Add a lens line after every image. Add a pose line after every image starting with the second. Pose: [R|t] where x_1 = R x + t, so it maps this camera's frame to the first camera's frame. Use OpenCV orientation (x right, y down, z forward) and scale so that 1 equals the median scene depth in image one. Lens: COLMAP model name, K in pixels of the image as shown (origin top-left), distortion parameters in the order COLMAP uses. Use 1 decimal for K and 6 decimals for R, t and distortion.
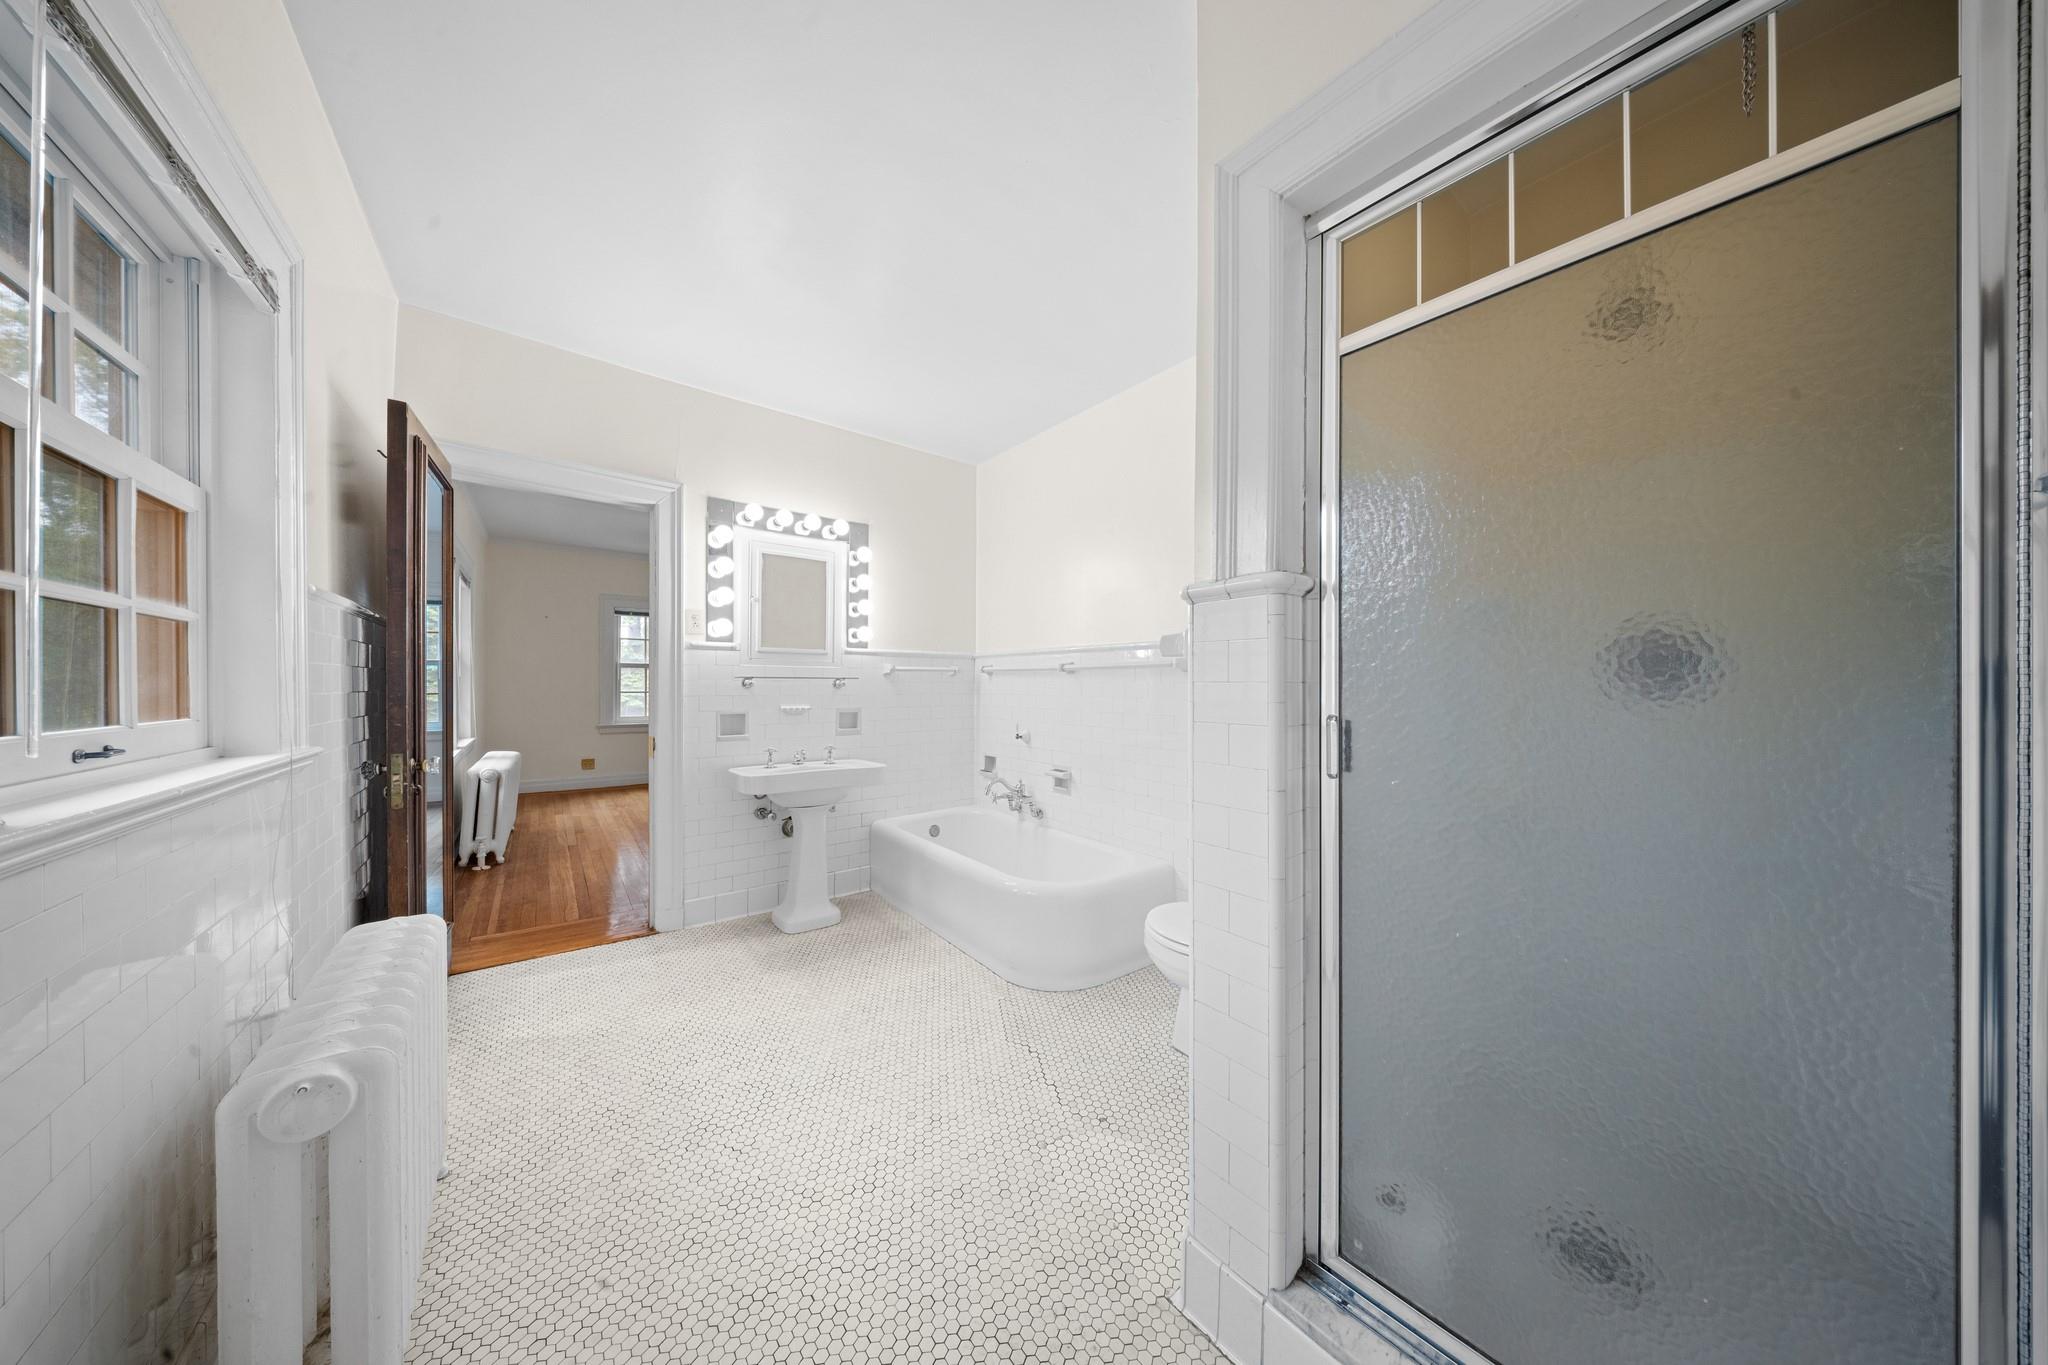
lens RADIAL K [[626.4, 0, 1024.0], [0, 626.4, 682.5], [0, 0, 1]] dist [0.000212, -0.000066]
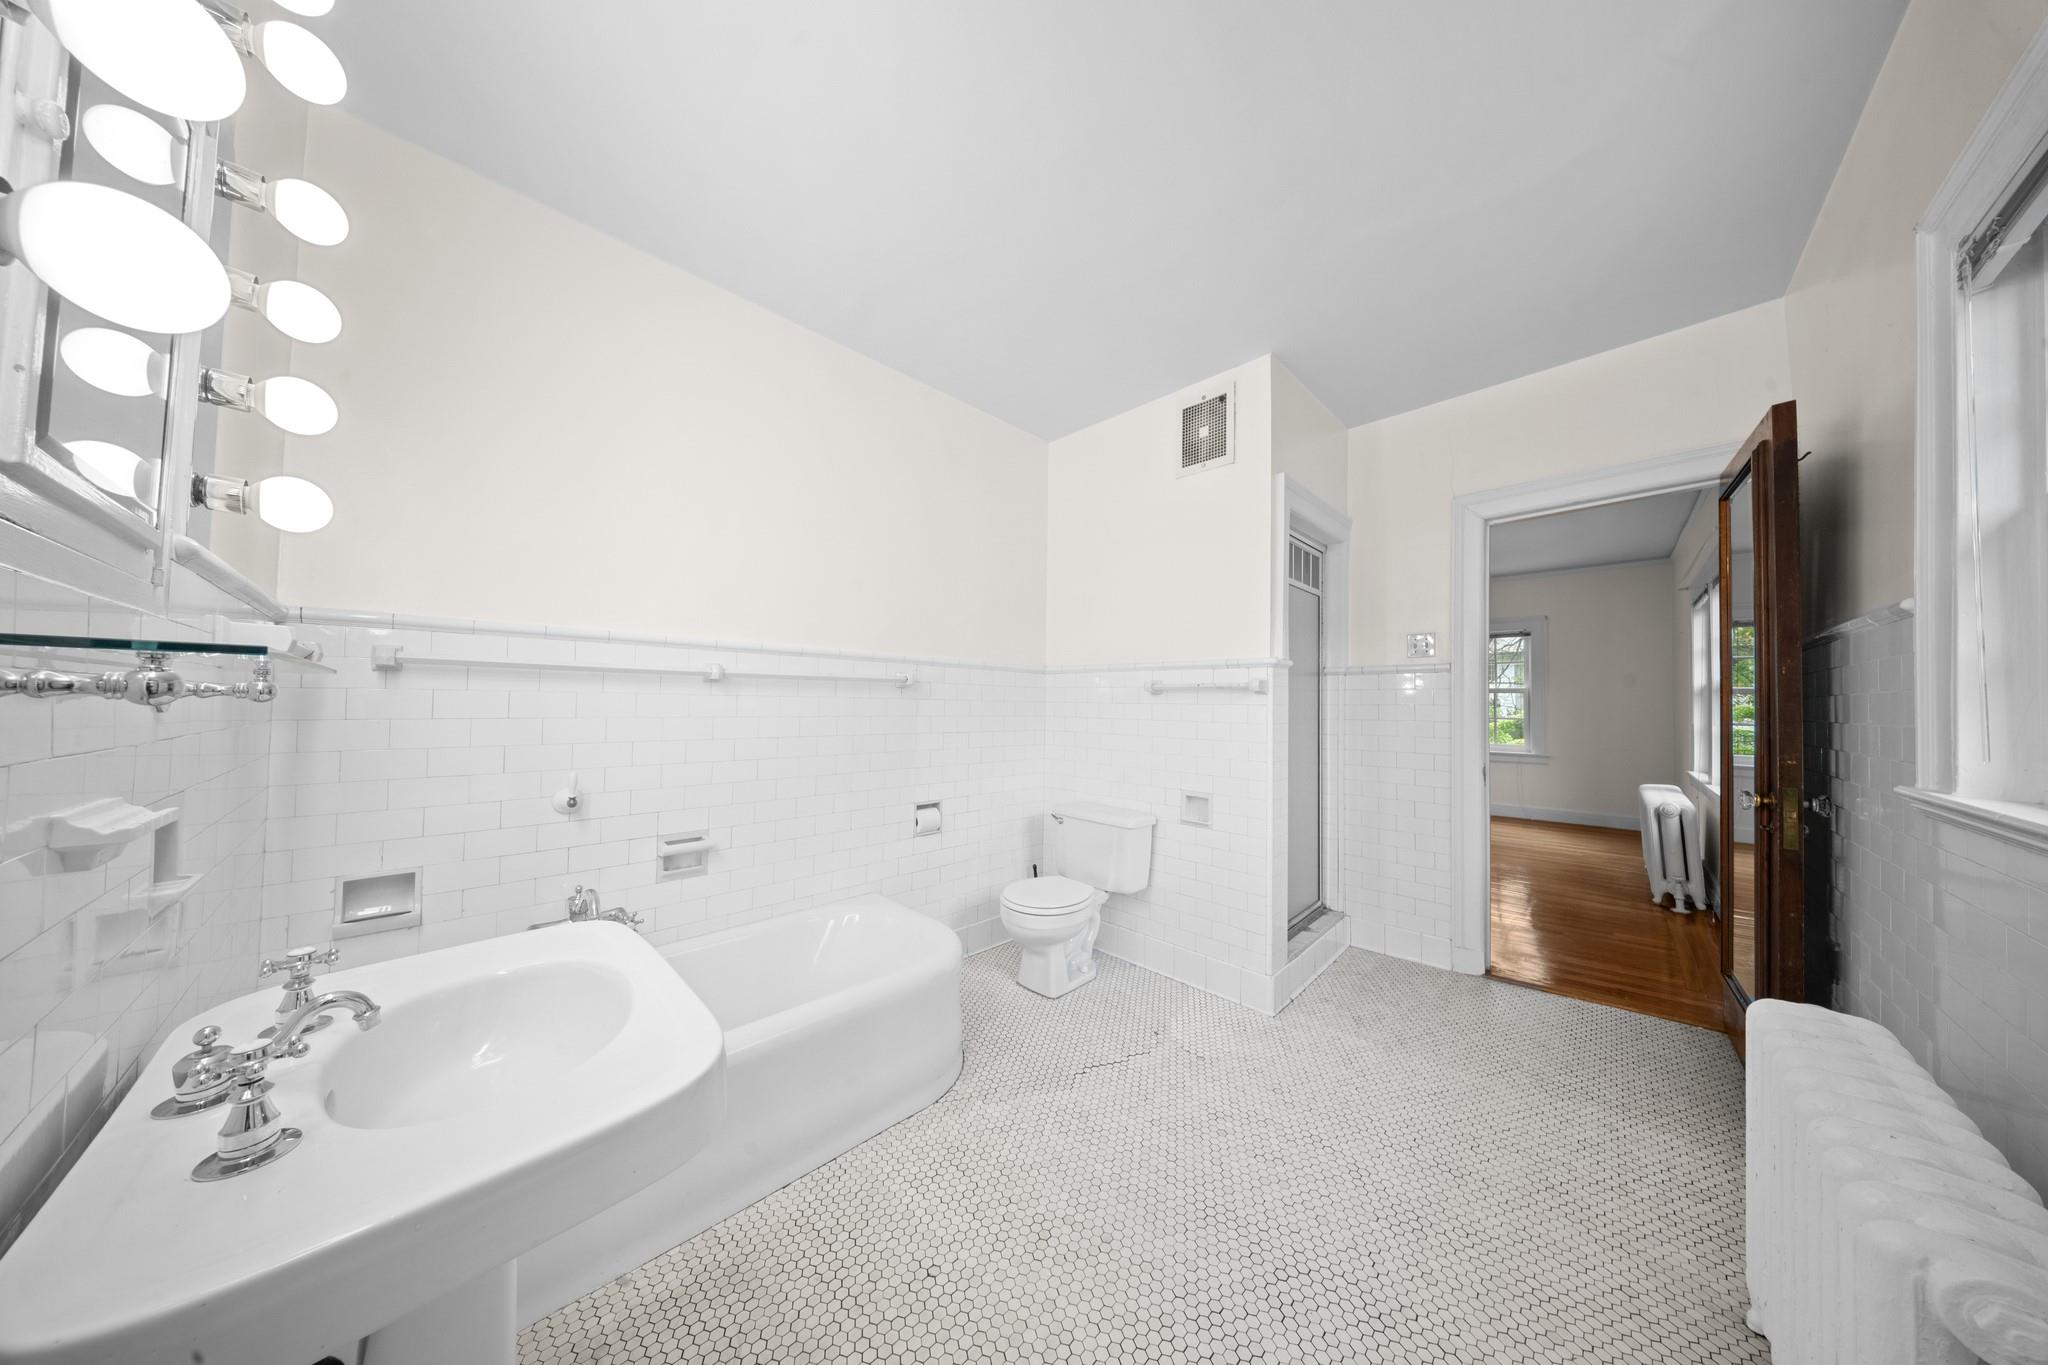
lens RADIAL K [[604.9, 0, 1034.8], [0, 604.9, 686.9], [0, 0, 1]] dist [0.000039, -0.000181]
pose [[-0.153061, 0.023019, 0.987949, -0.547725], [-0.015711, 0.999546, -0.025723, 0.001361], [-0.988092, -0.019459, -0.152630, 0.717781]]
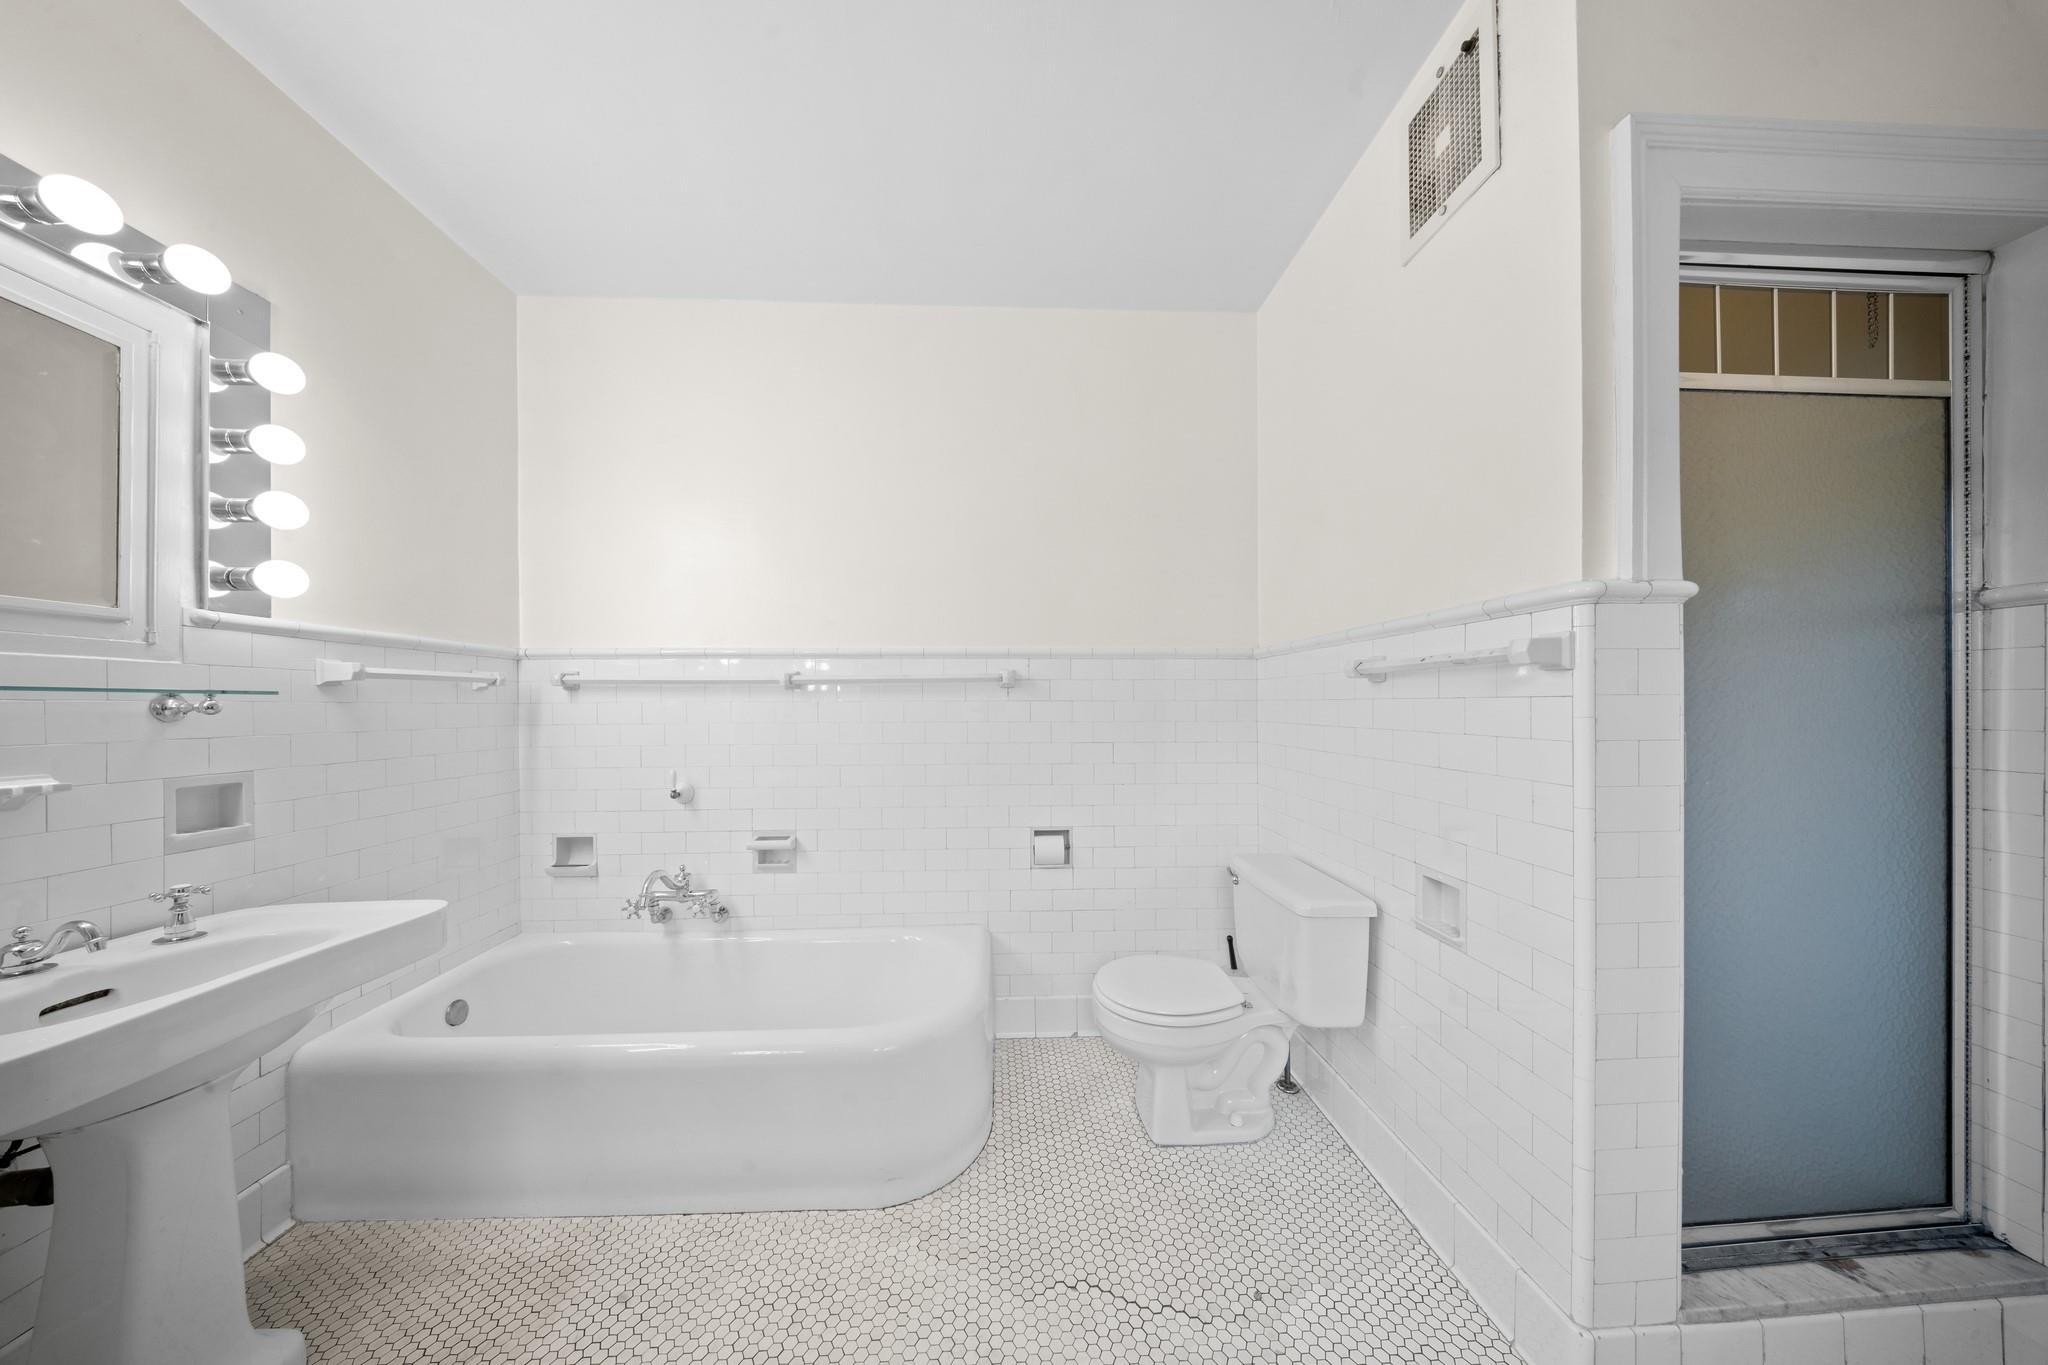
lens RADIAL K [[619.2, 0, 1019.9], [0, 619.2, 707.6], [0, 0, 1]] dist [0.000686, -0.001489]
pose [[0.570680, -0.009560, 0.821117, -0.305423], [0.005846, 0.999954, 0.007579, 0.001723], [-0.821152, 0.000475, 0.570710, 0.401131]]
